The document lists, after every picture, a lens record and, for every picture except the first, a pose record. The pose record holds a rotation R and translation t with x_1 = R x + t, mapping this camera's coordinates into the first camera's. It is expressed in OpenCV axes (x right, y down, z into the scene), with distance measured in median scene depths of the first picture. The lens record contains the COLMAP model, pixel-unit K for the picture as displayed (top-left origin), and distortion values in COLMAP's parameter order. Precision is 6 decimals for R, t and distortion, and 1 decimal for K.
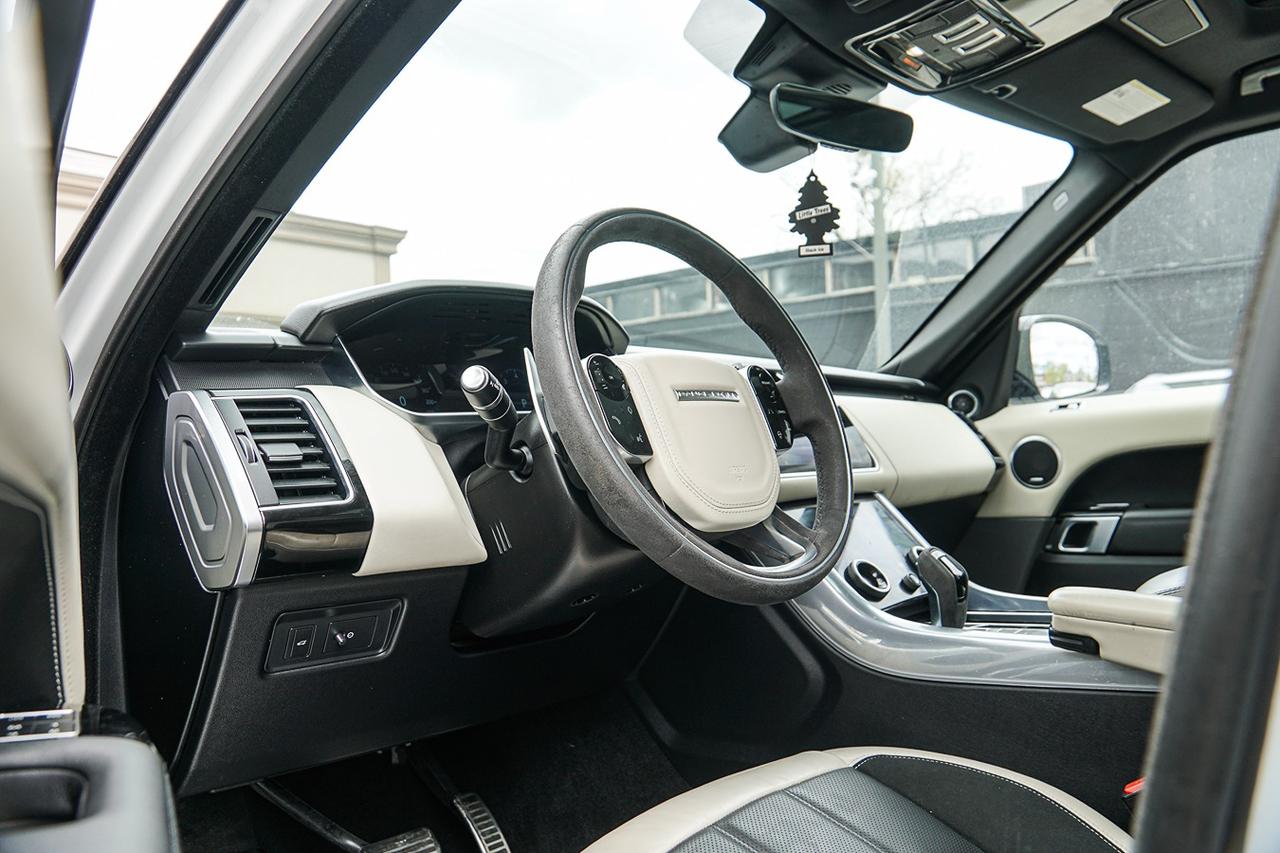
lens RADIAL K [[1000.9, 0, 628.6], [0, 1000.9, 425.6], [0, 0, 1]] dist [-0.128728, 0.093357]
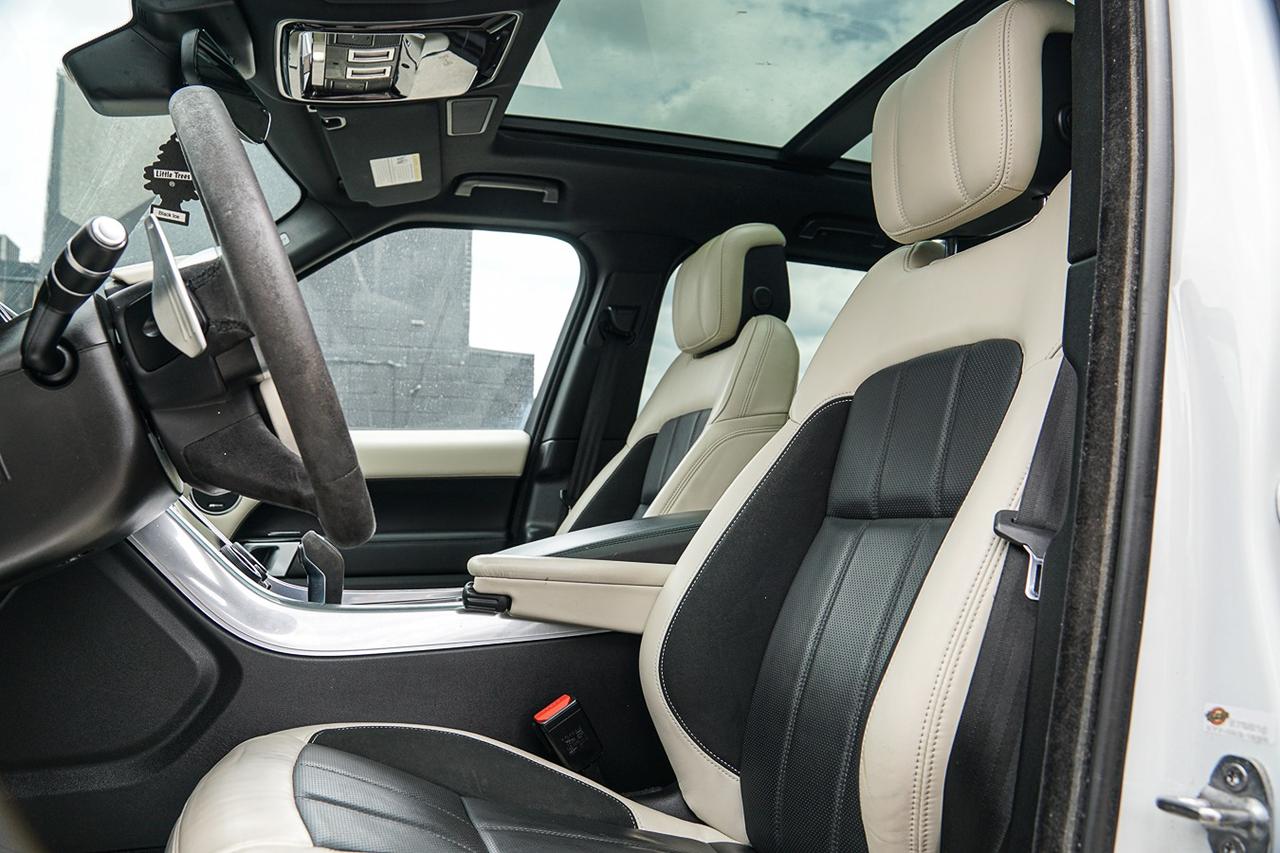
lens RADIAL K [[1000.9, 0, 628.6], [0, 1000.9, 425.6], [0, 0, 1]] dist [-0.128728, 0.093357]
pose [[0.499593, 0.121694, 0.857670, -0.348220], [-0.044397, 0.992379, -0.114946, 0.100961], [-0.865122, 0.019348, 0.501188, 0.185386]]
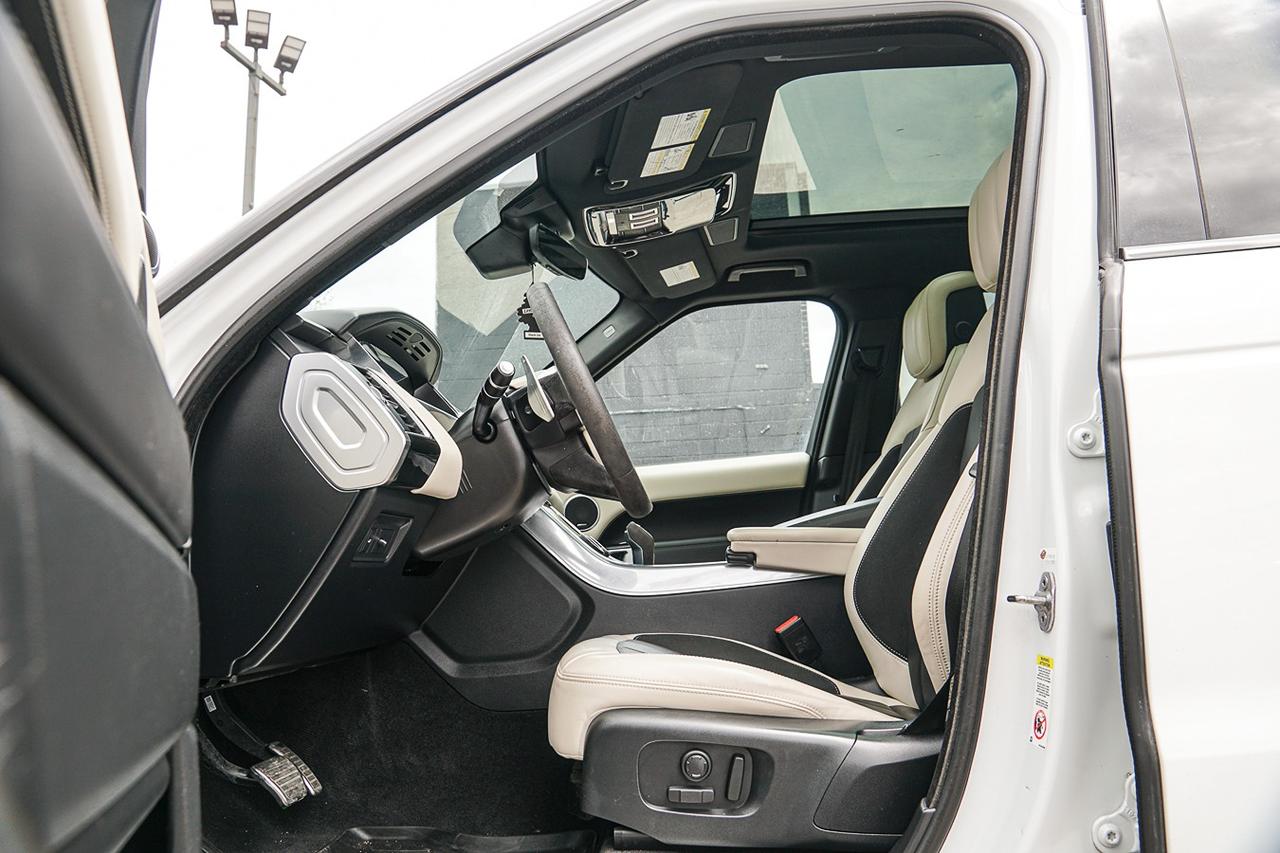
lens RADIAL K [[1000.9, 0, 628.6], [0, 1000.9, 425.6], [0, 0, 1]] dist [-0.128728, 0.093357]
pose [[0.778686, 0.087999, 0.621212, -0.617398], [0.003347, 0.989519, -0.144367, 0.173607], [-0.627405, 0.114495, 0.770229, -0.226497]]
